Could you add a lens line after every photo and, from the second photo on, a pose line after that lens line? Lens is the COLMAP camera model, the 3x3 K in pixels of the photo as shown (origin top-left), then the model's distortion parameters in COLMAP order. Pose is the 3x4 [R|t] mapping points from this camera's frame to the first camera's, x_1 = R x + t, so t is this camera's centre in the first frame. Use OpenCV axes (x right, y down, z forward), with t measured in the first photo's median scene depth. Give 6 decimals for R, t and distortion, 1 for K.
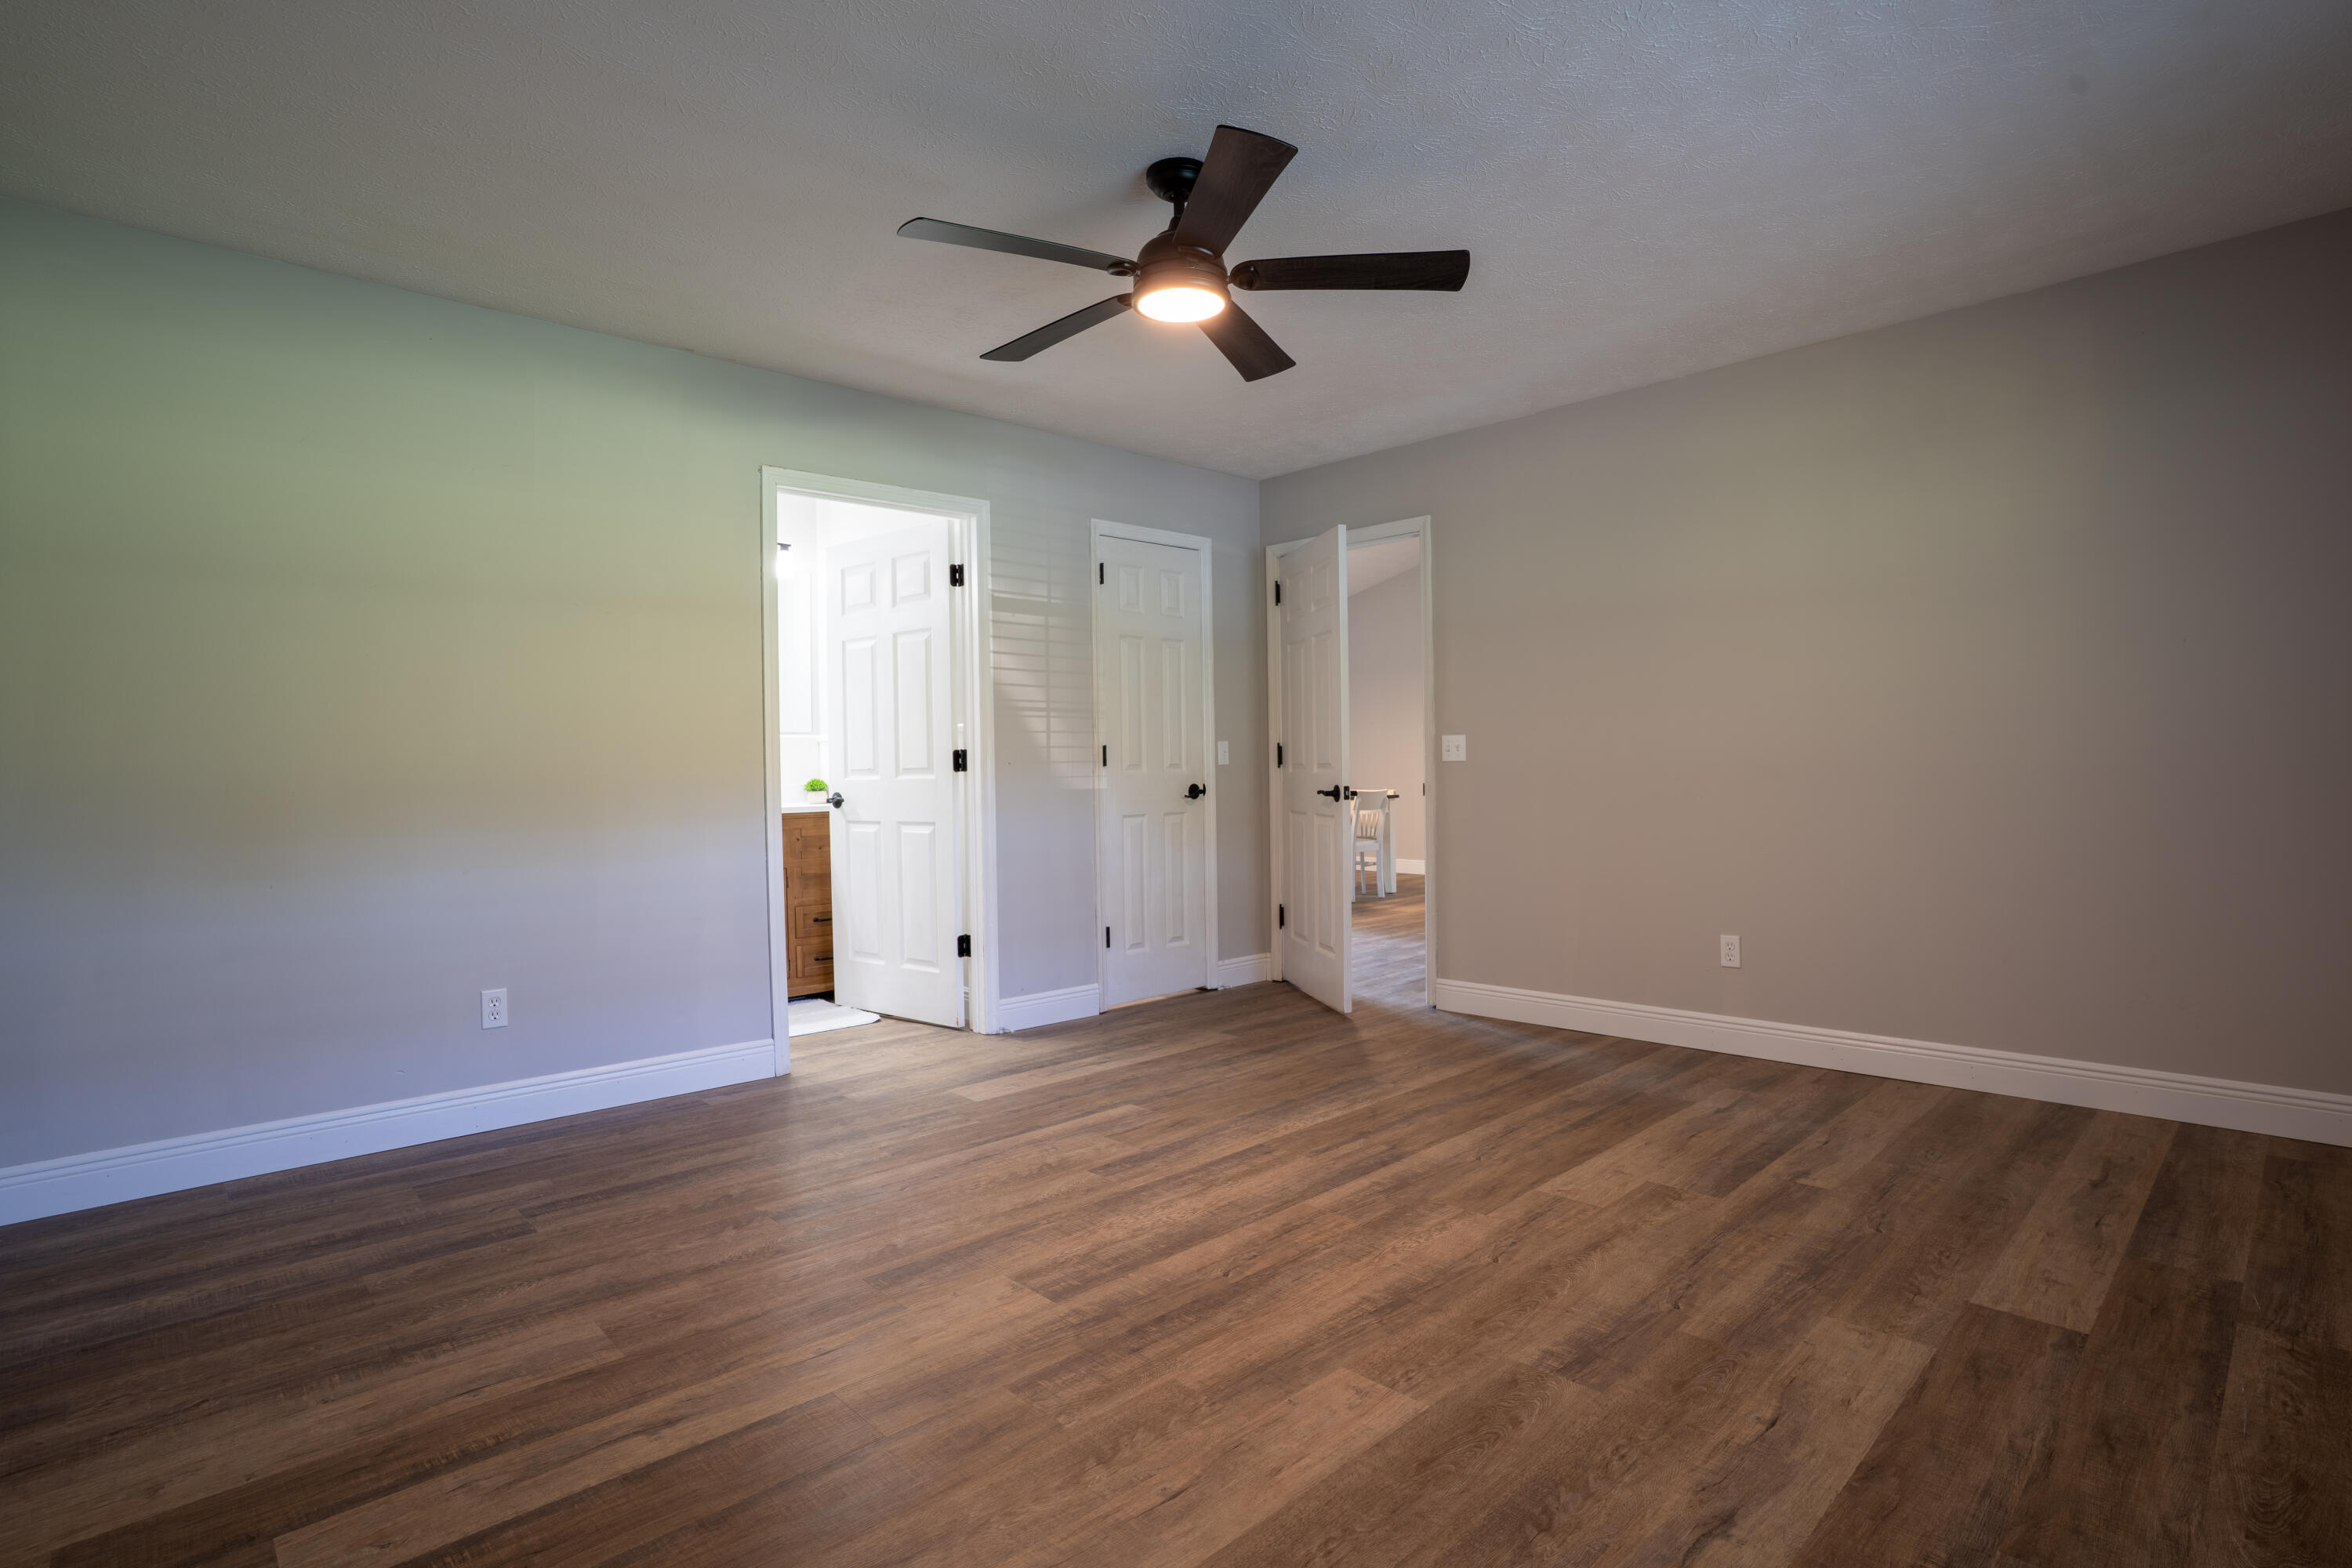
lens RADIAL K [[1188.1, 0, 1179.0], [0, 1188.1, 773.3], [0, 0, 1]] dist [-0.057298, 0.020901]
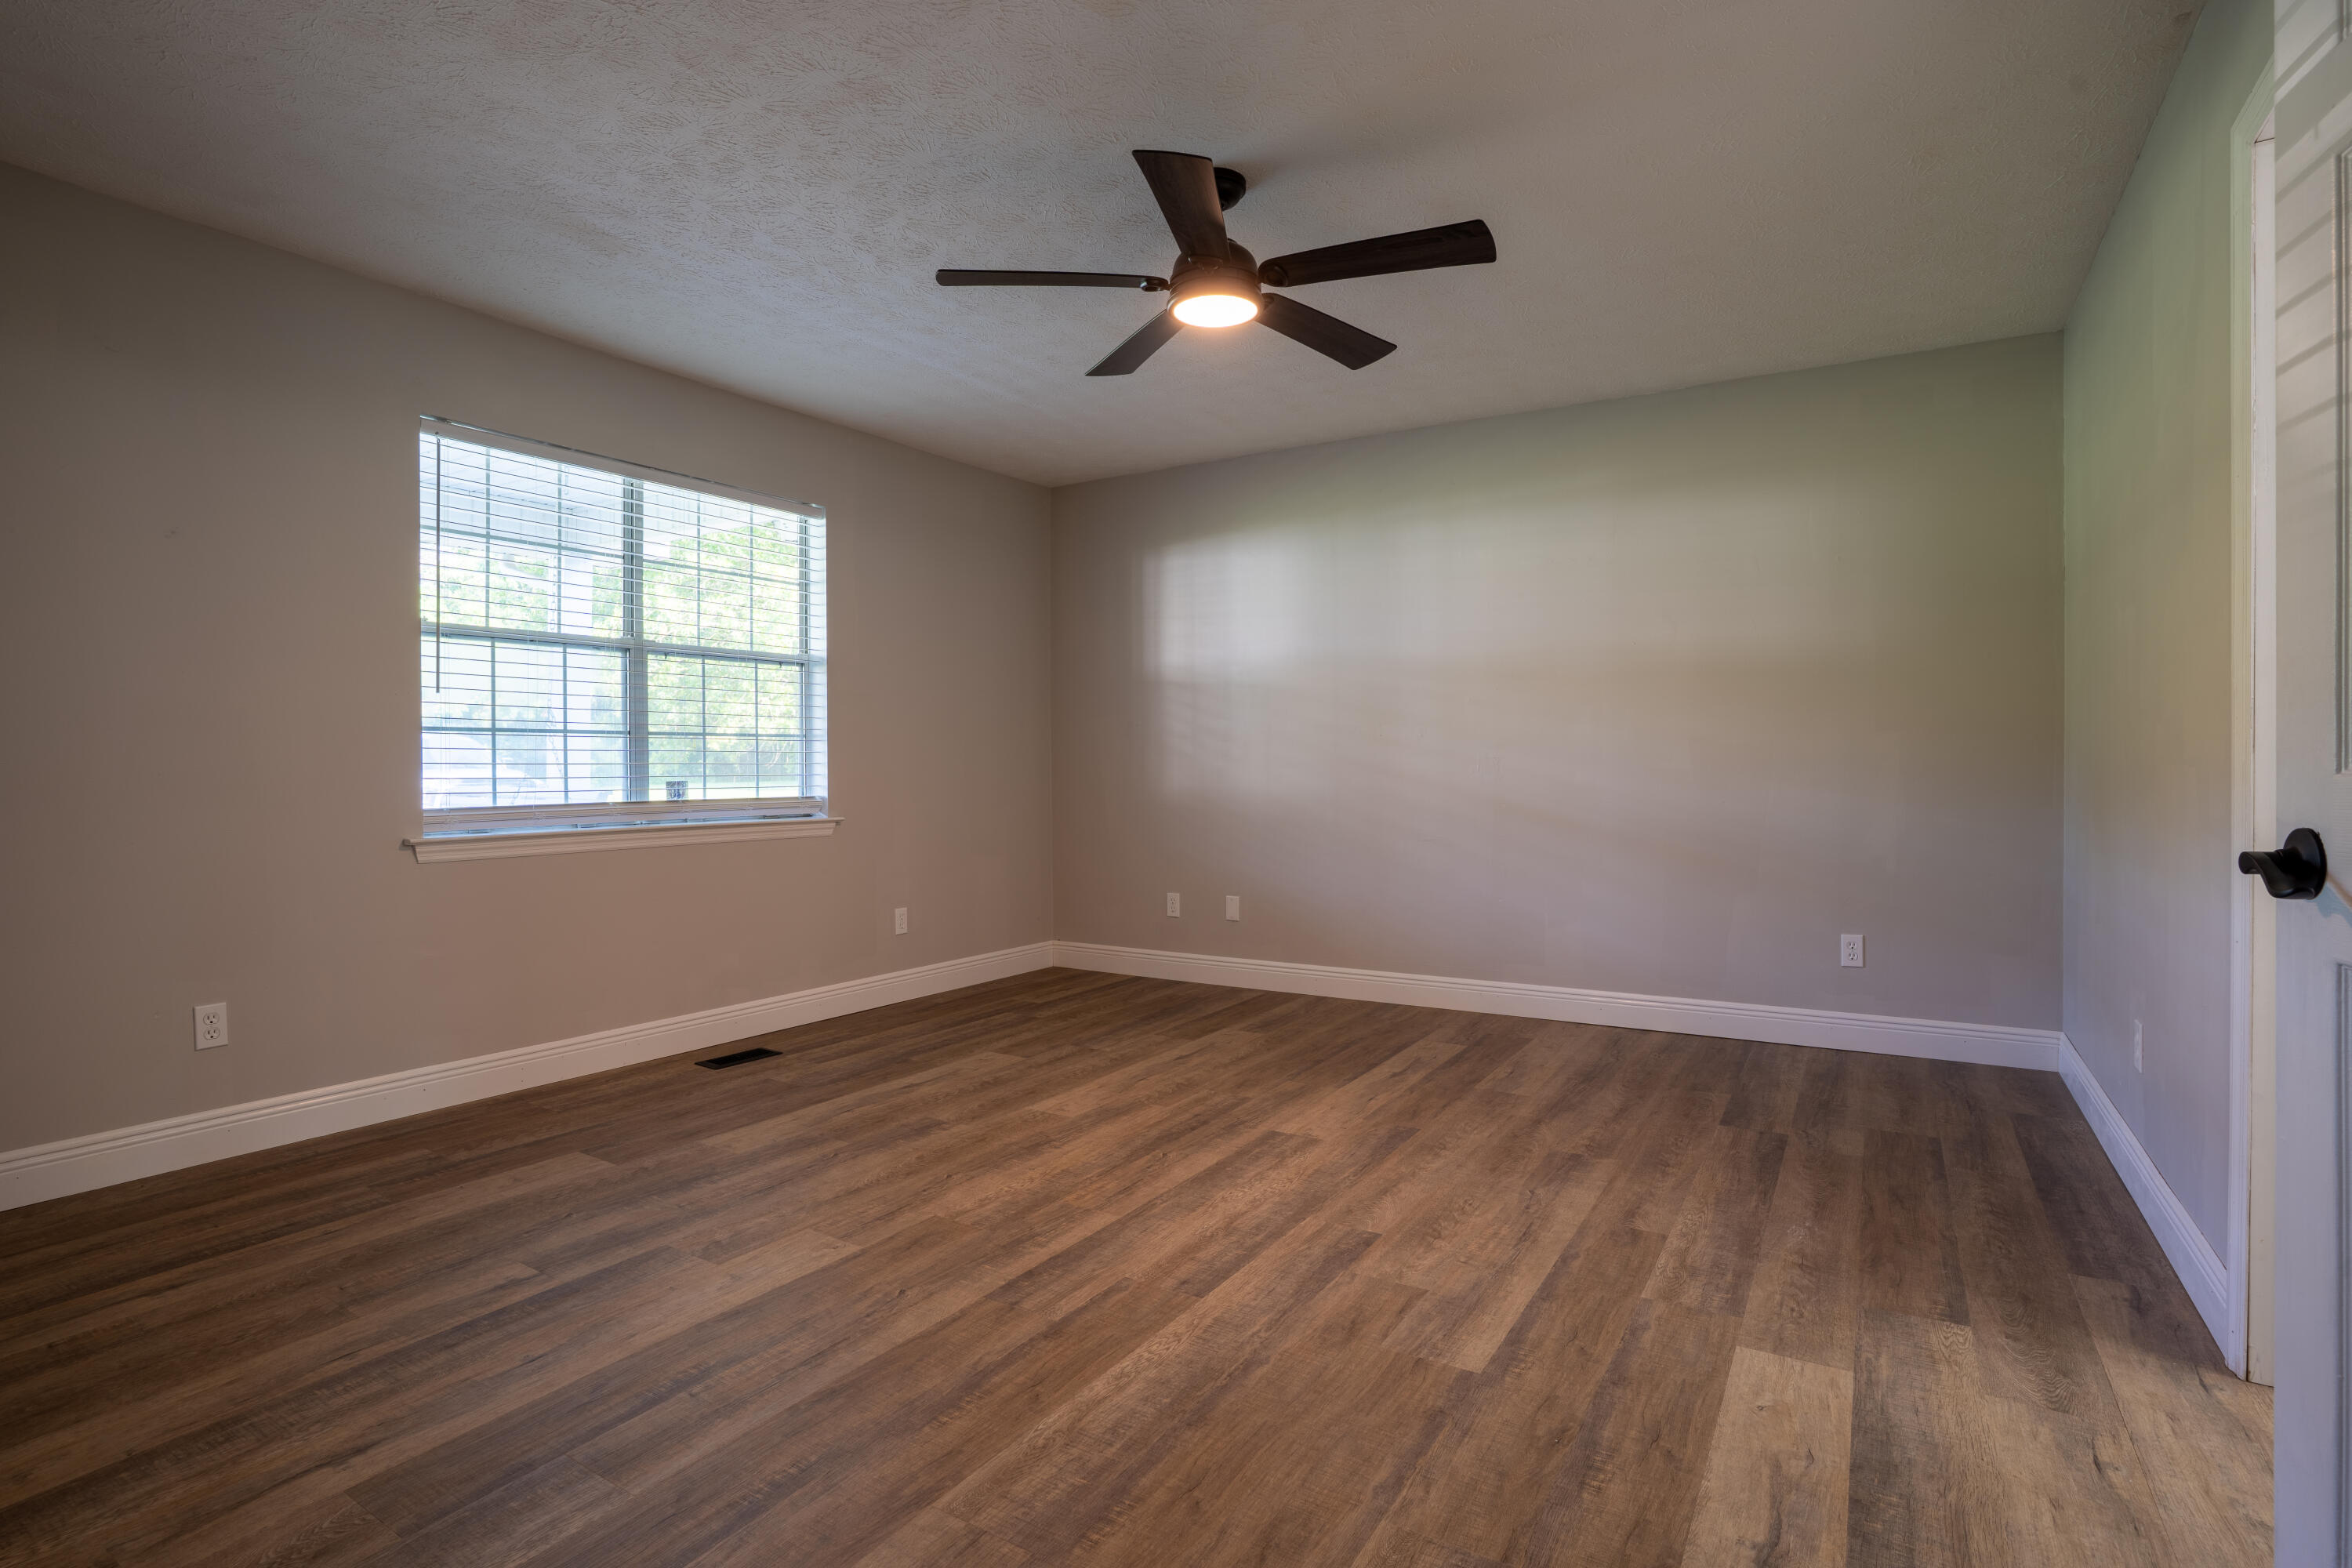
lens RADIAL K [[1188.1, 0, 1162.8], [0, 1188.1, 783.8], [0, 0, 1]] dist [-0.057298, 0.020901]
pose [[-0.973102, 0.023549, -0.229167, 0.285328], [0.018949, 0.999573, 0.022251, -0.007587], [0.229594, 0.017310, -0.973133, 1.952812]]
